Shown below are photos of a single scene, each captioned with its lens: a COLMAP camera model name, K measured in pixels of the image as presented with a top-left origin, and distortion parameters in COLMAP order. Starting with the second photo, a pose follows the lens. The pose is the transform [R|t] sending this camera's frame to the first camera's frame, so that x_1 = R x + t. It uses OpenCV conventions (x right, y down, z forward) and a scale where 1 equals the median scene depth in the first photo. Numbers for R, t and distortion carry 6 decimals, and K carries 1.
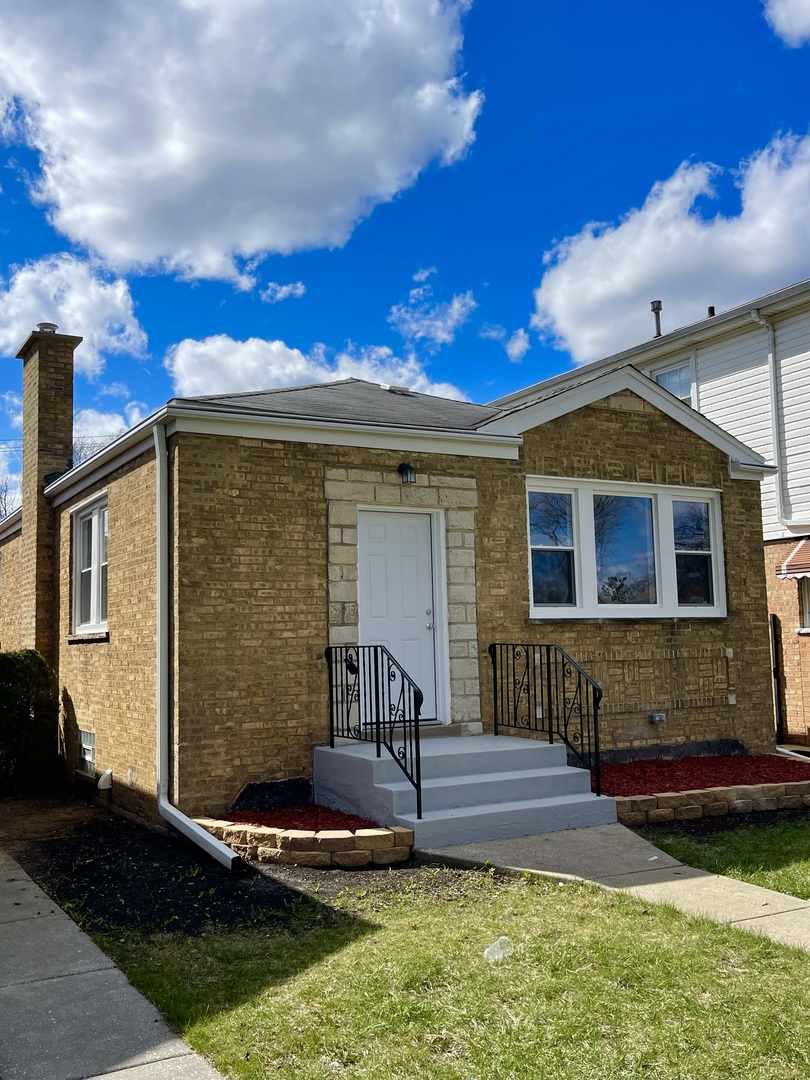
lens RADIAL K [[1017.9, 0, 405.0], [0, 1017.9, 540.0], [0, 0, 1]] dist [0.135156, -0.002710]
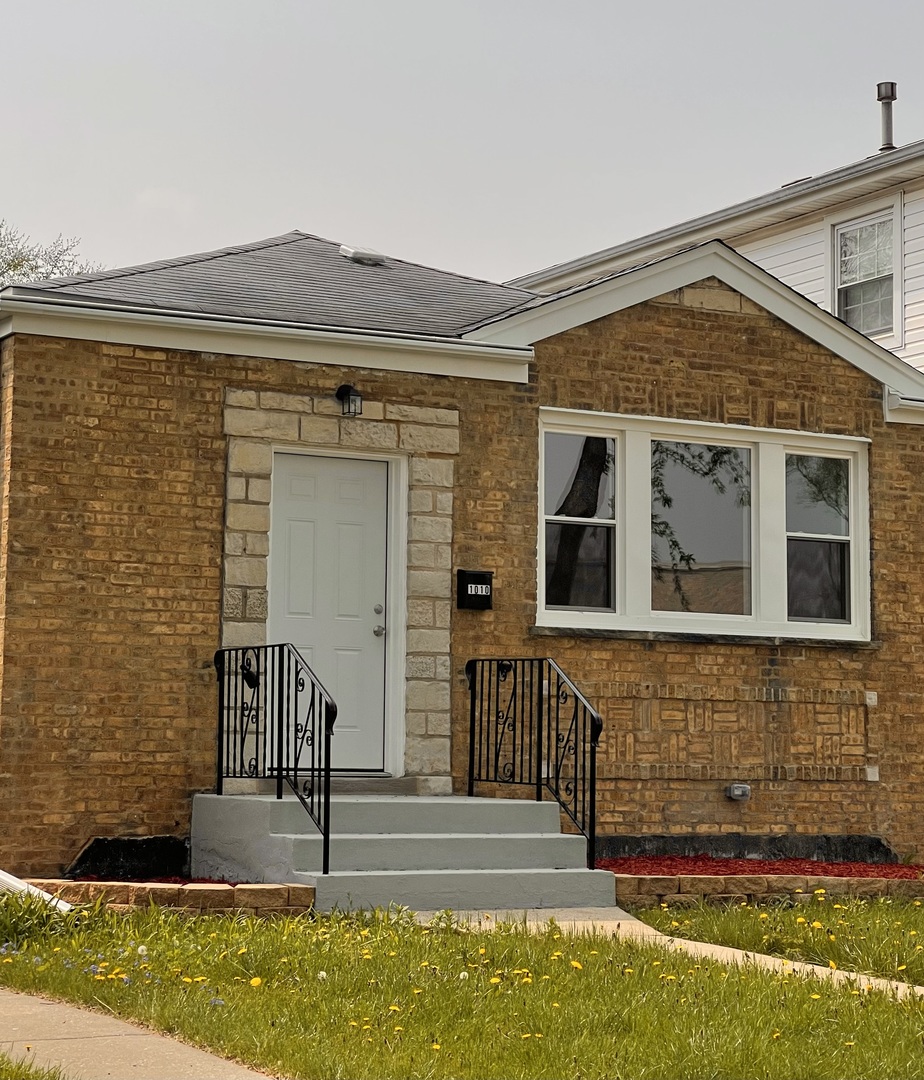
lens RADIAL K [[2412.8, 0, 460.0], [0, 2412.8, 475.2], [0, 0, 1]] dist [0.013378, 3.602357]
pose [[0.999268, 0.033711, -0.018088, 0.102705], [-0.034040, 0.999255, -0.018186, 0.010247], [0.017461, 0.018788, 0.999671, -0.573949]]
